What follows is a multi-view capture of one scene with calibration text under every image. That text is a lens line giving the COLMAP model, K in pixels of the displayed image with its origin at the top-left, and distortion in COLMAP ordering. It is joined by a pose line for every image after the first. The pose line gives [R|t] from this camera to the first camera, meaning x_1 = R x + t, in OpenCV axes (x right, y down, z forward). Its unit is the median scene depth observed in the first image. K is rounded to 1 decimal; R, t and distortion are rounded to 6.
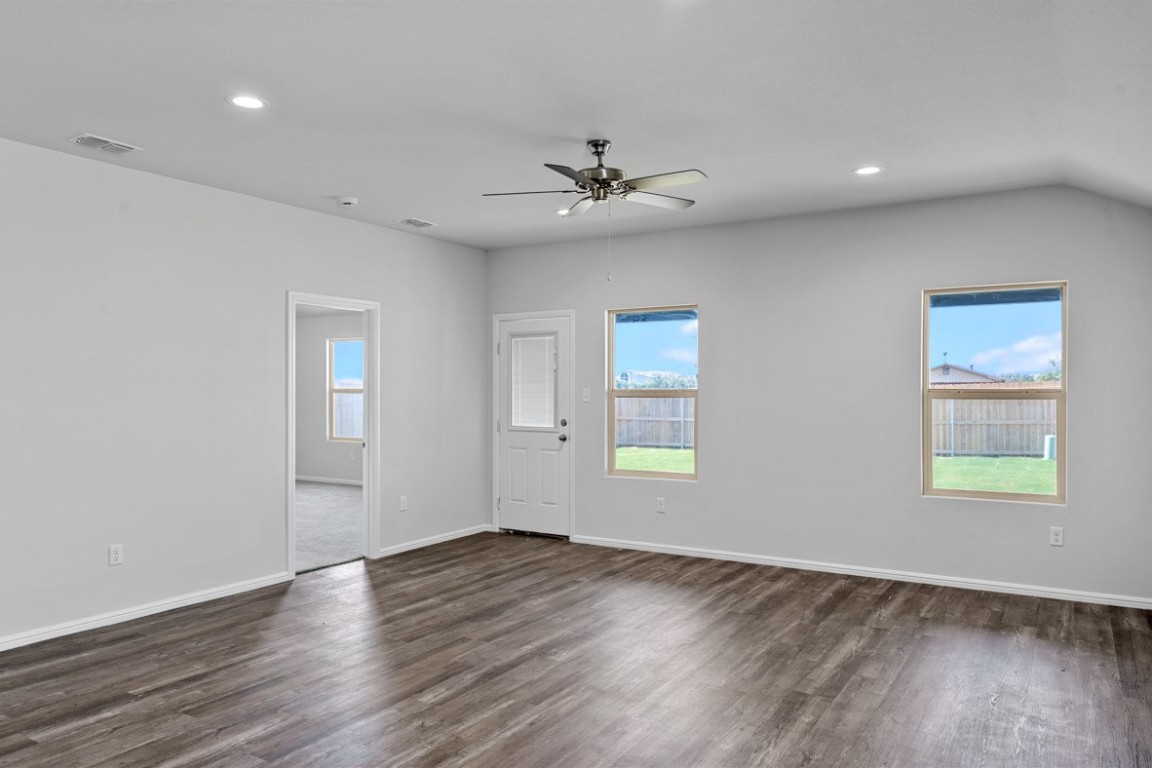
lens RADIAL K [[793.5, 0, 578.2], [0, 793.5, 384.7], [0, 0, 1]] dist [0.020633, 0.000992]
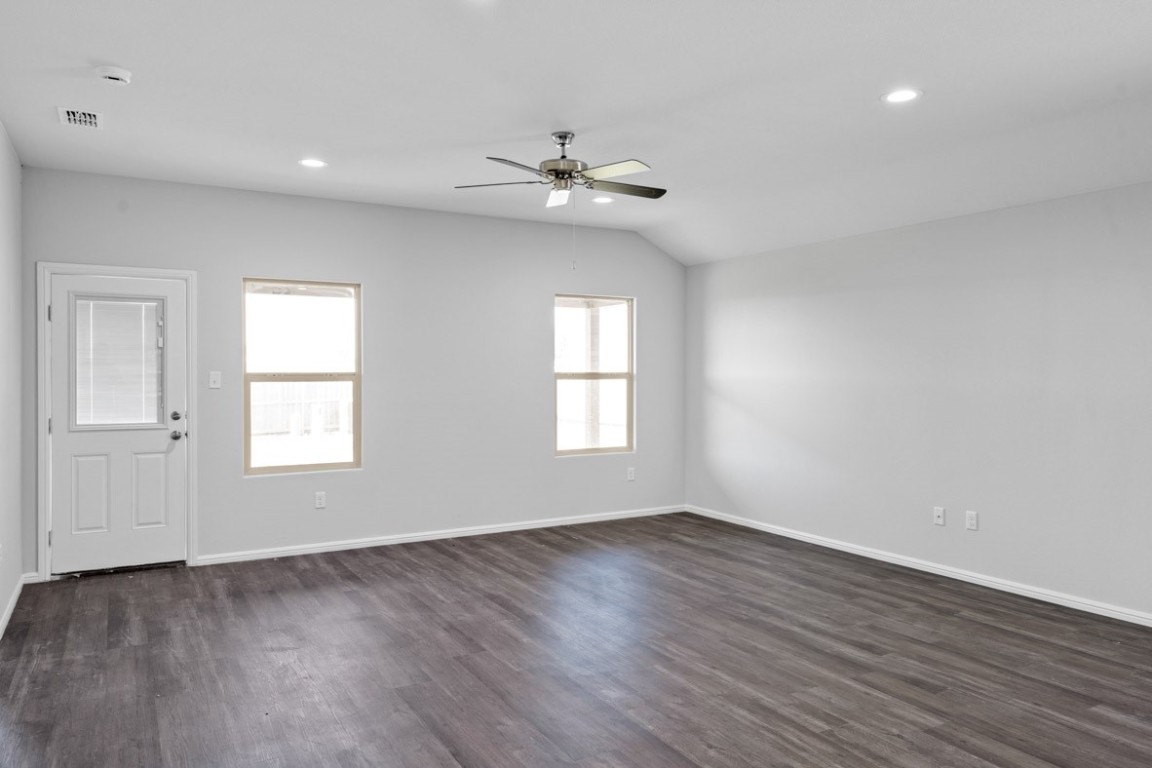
lens RADIAL K [[793.5, 0, 576.8], [0, 793.5, 382.9], [0, 0, 1]] dist [0.020633, 0.000992]
pose [[0.472646, -0.009418, 0.881202, -0.517747], [-0.008124, 0.999854, 0.015043, 0.000943], [-0.881215, -0.014269, 0.472500, 0.287462]]
